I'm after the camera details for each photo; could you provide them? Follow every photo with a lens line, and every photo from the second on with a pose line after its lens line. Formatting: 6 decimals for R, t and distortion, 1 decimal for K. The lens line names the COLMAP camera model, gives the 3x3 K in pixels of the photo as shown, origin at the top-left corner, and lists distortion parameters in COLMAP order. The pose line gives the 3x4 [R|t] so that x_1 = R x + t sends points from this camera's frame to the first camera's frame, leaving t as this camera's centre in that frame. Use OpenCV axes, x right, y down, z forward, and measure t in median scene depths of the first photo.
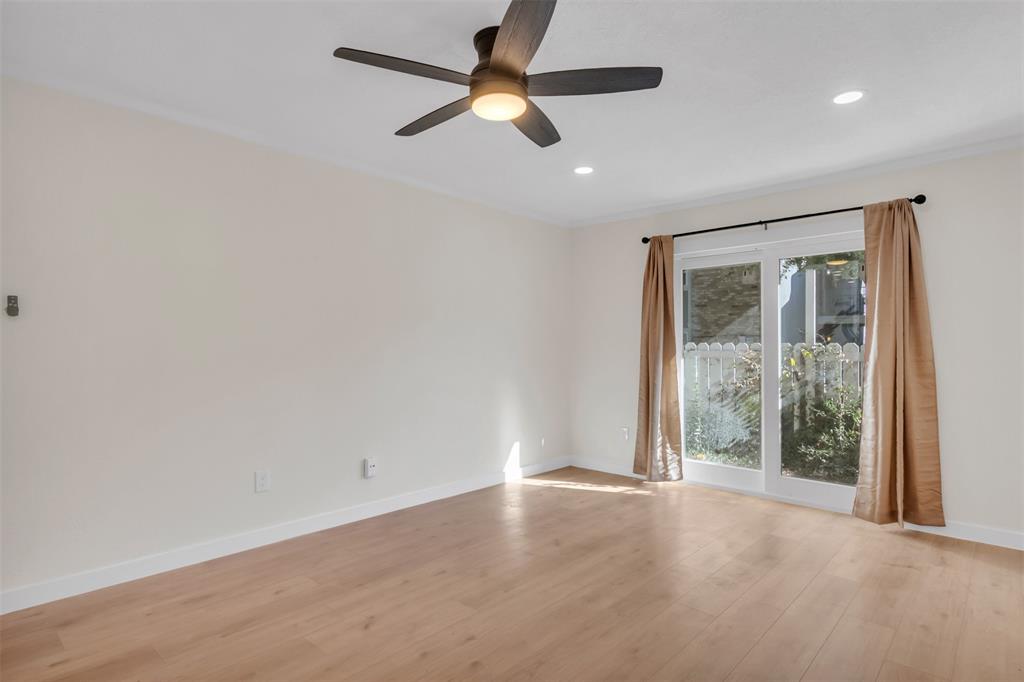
lens RADIAL K [[541.2, 0, 512.4], [0, 541.2, 344.3], [0, 0, 1]] dist [-0.002252, 0.000306]
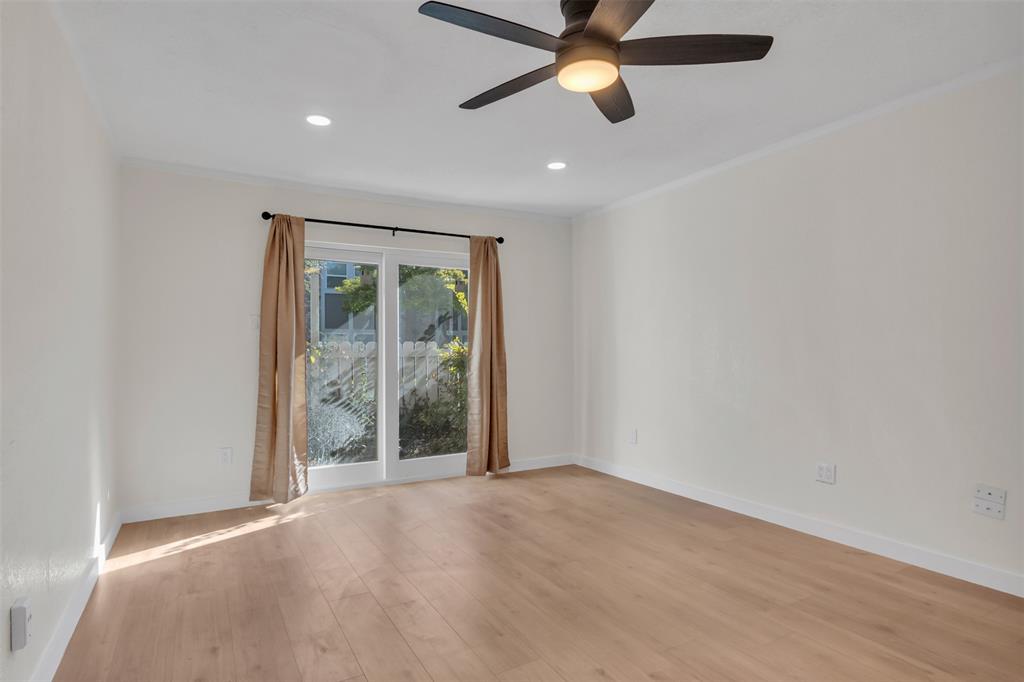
lens RADIAL K [[541.2, 0, 512.4], [0, 541.2, 344.3], [0, 0, 1]] dist [-0.002252, 0.000306]
pose [[0.298358, 0.003066, 0.954449, -0.476509], [-0.001581, 0.999995, -0.002719, 0.007592], [-0.954453, -0.000698, 0.298361, 0.433893]]
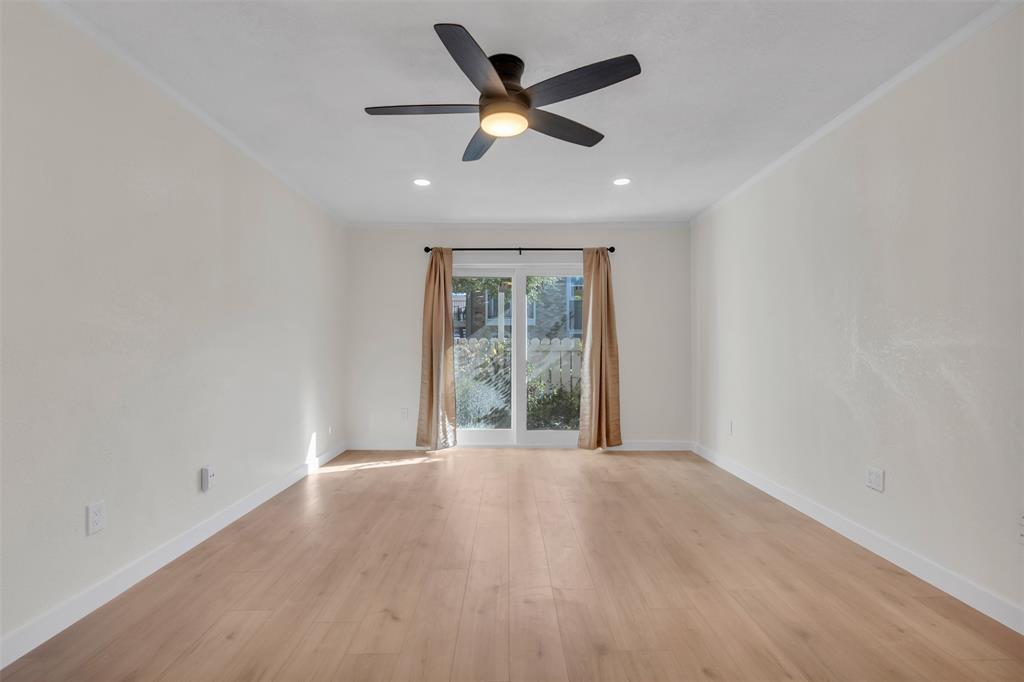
lens RADIAL K [[470.3, 0, 513.3], [0, 470.3, 343.7], [0, 0, 1]] dist [0.001013, 0.000521]
pose [[0.726452, 0.002513, 0.687212, -0.362059], [-0.003648, 0.999993, 0.000199, 0.016441], [-0.687207, -0.002652, 0.726457, 0.128353]]
